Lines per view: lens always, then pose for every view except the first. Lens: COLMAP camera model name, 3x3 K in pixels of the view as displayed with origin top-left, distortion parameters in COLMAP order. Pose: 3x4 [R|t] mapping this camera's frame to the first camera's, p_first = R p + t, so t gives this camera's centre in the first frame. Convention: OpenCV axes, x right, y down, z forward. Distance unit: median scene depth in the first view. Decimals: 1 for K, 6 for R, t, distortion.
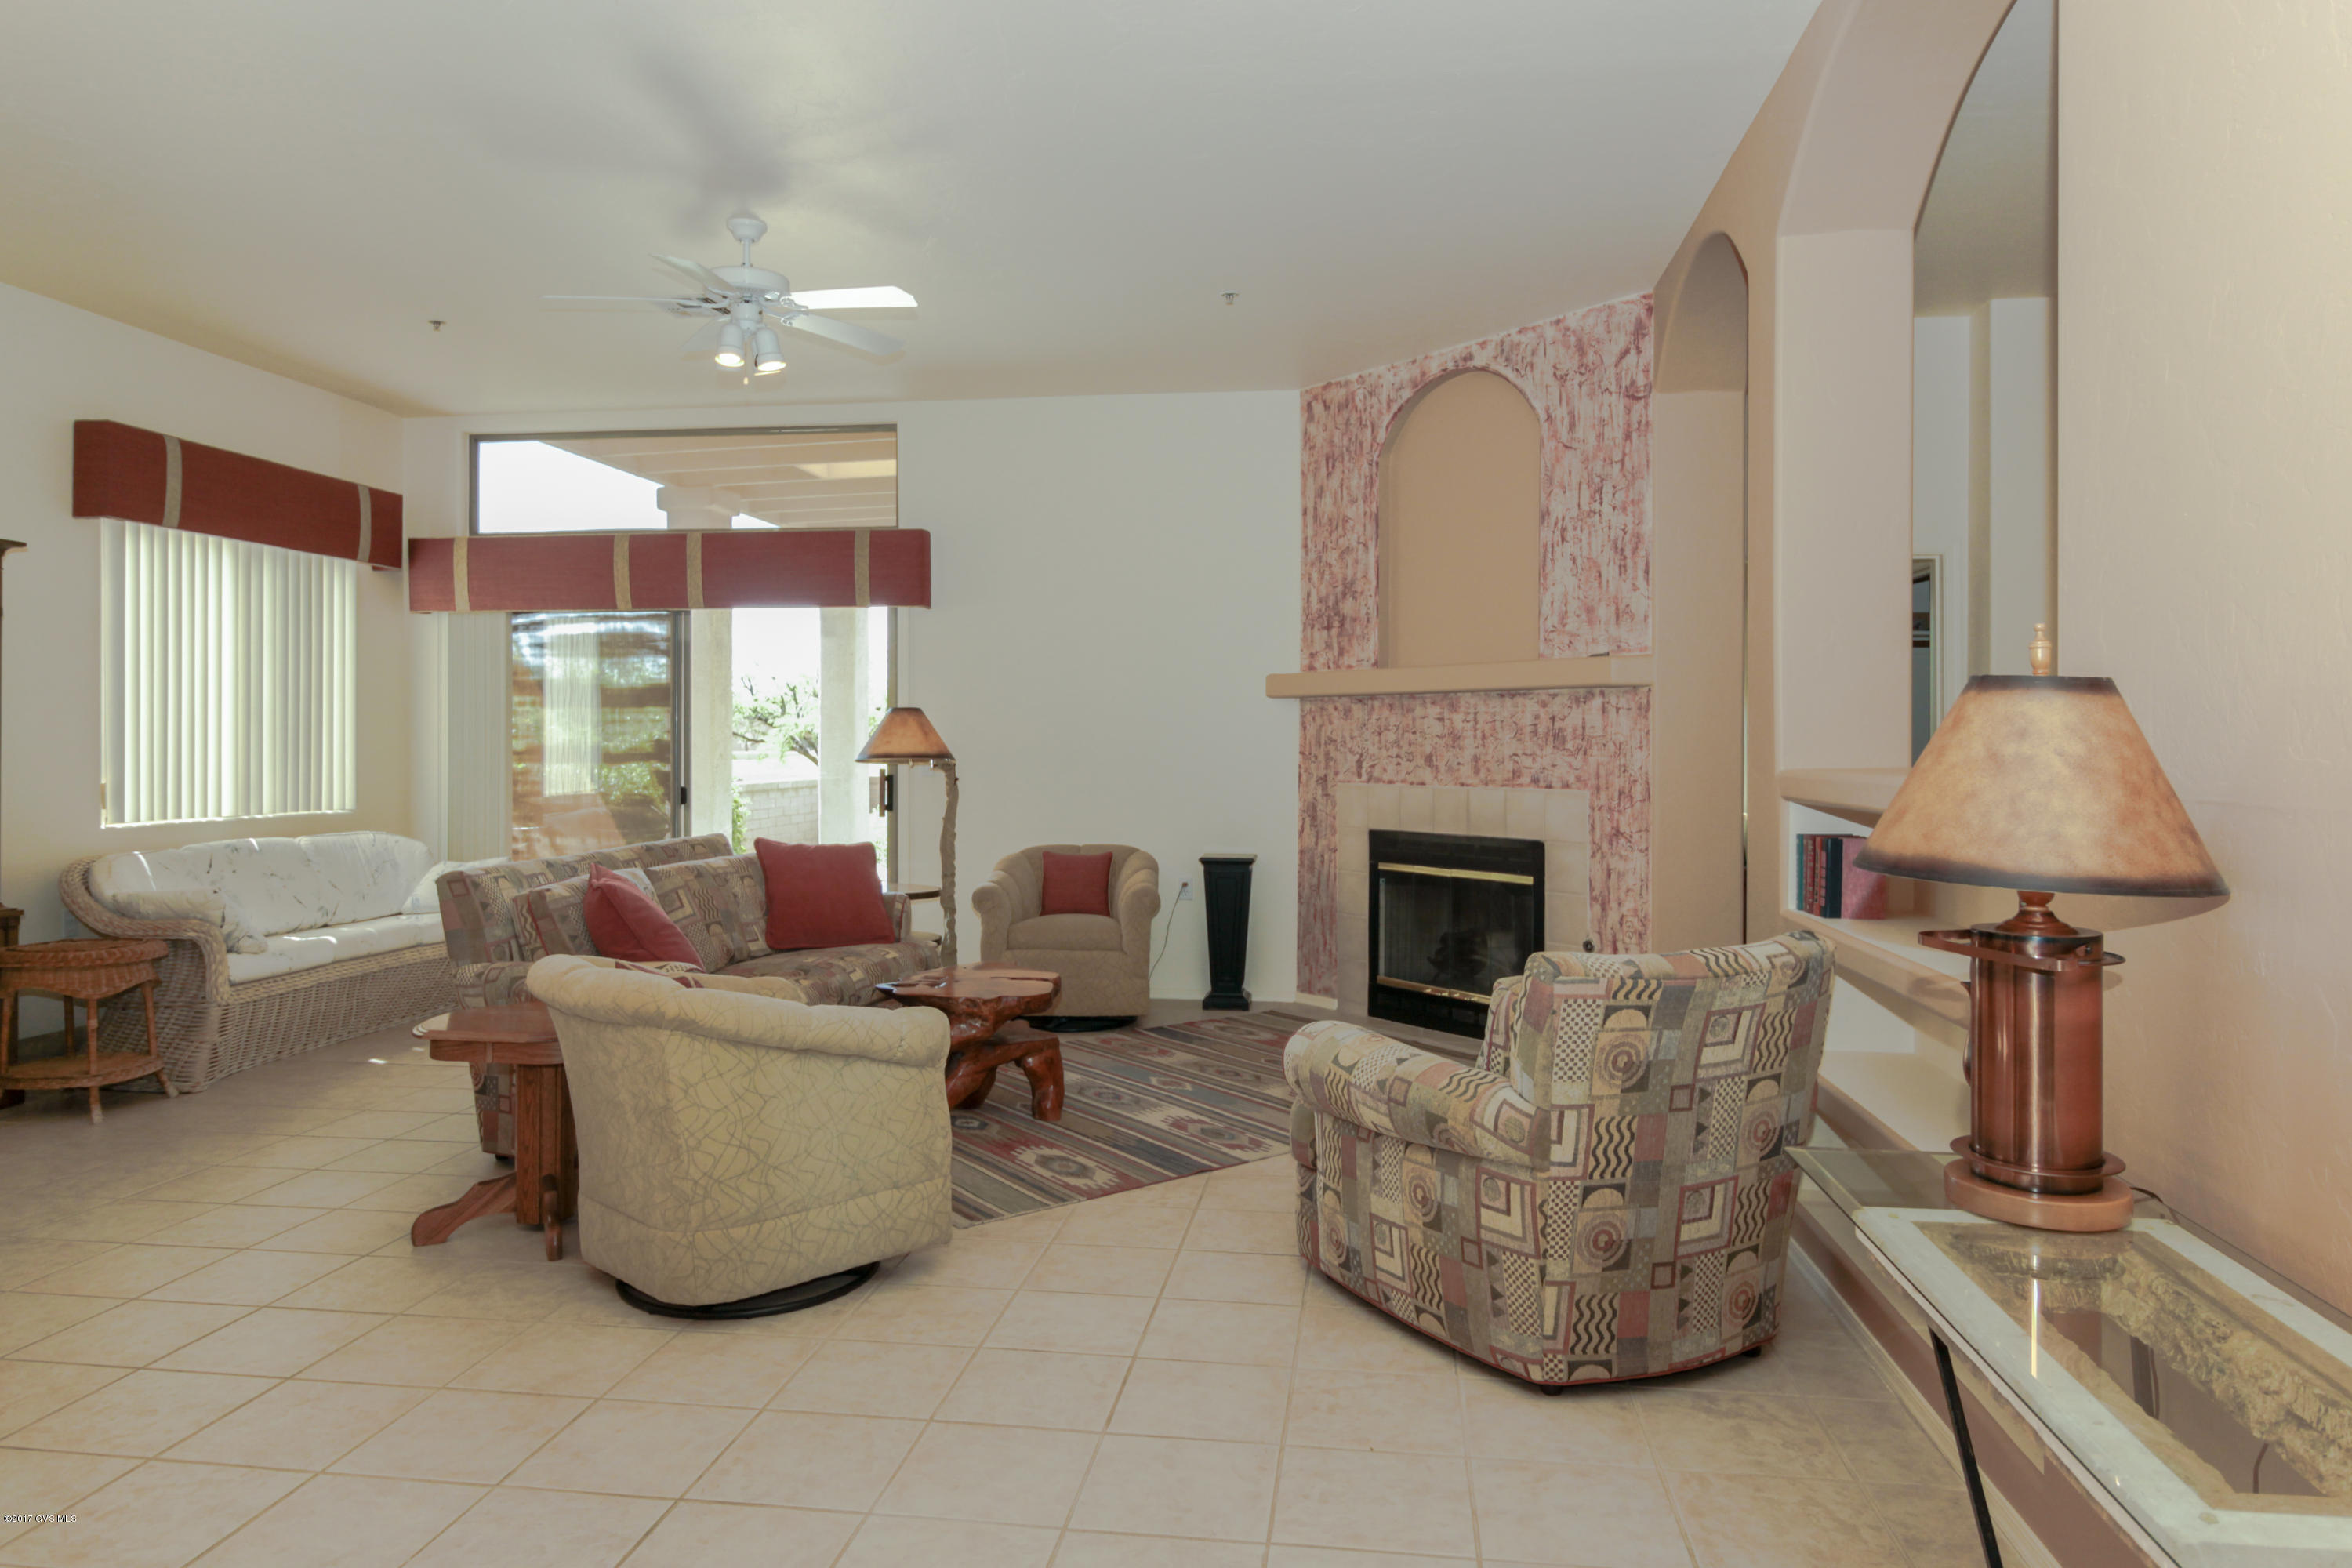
lens RADIAL K [[1466.8, 0, 1187.2], [0, 1466.8, 743.8], [0, 0, 1]] dist [0.003802, 0.000688]
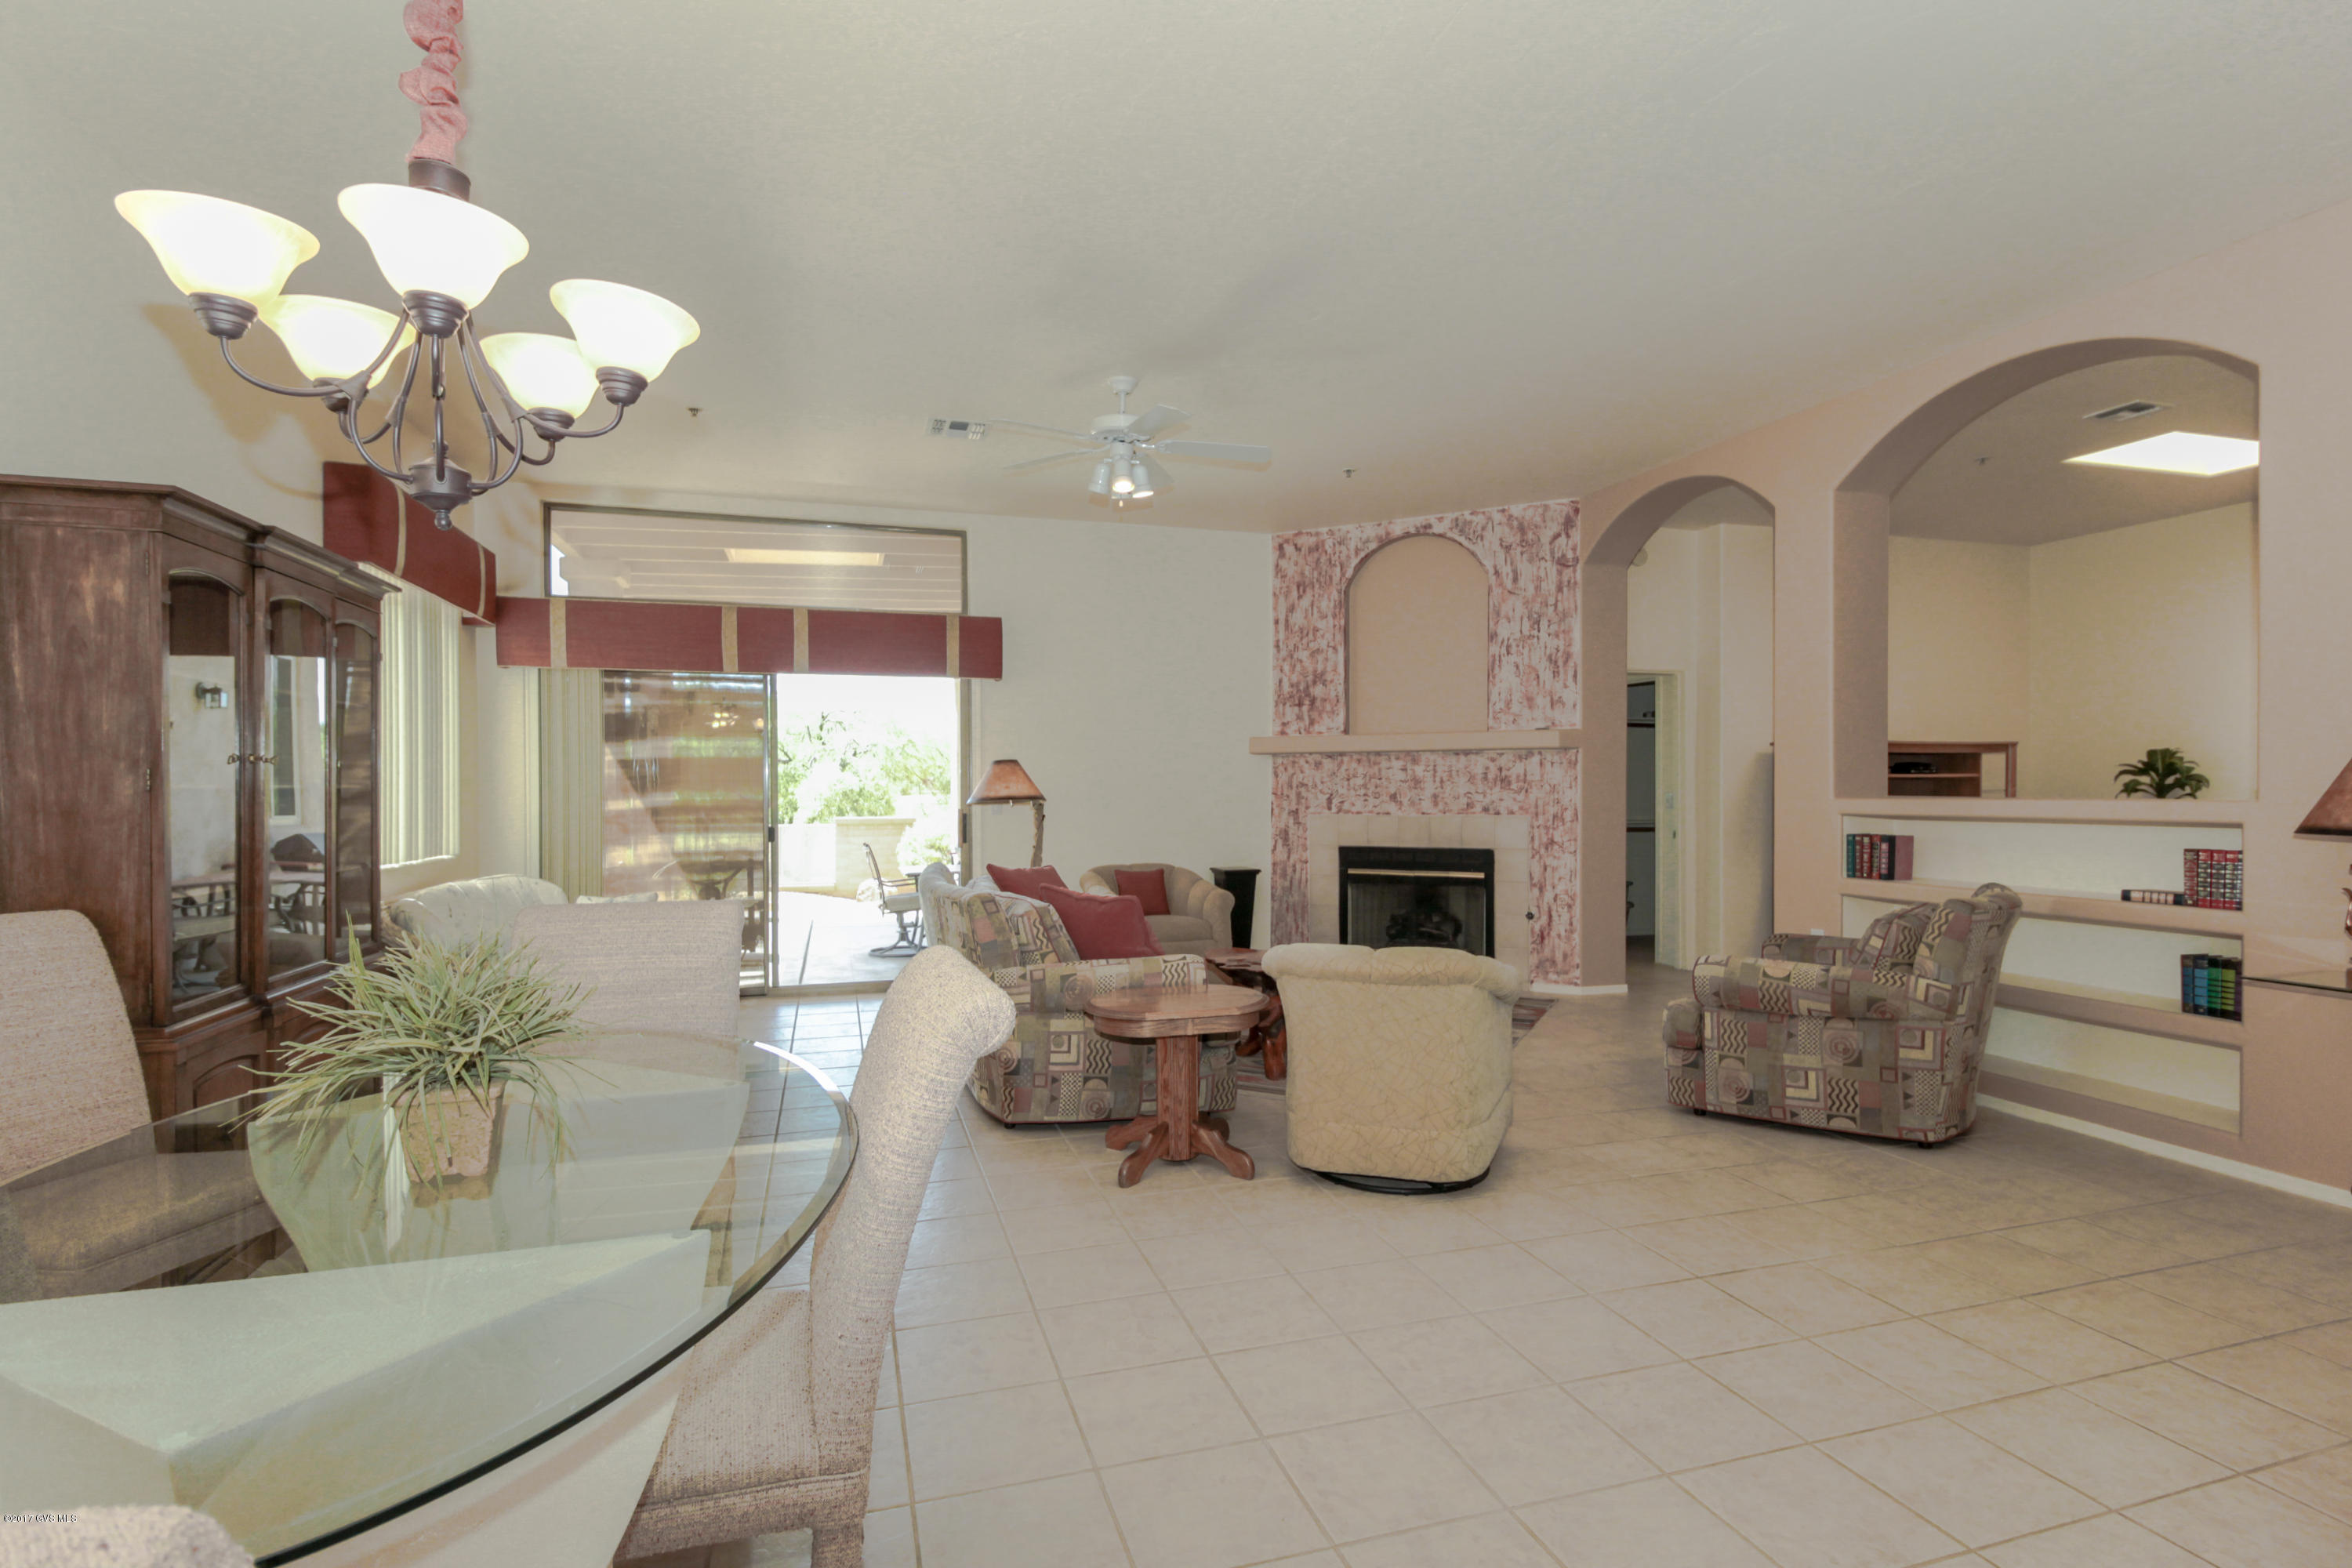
lens RADIAL K [[1128.0, 0, 1182.5], [0, 1128.0, 798.6], [0, 0, 1]] dist [0.005035, -0.001264]
pose [[0.906849, -0.008355, 0.421373, -0.532924], [0.005589, 0.999954, 0.007800, 0.002484], [-0.421419, -0.004718, 0.906854, 0.067660]]
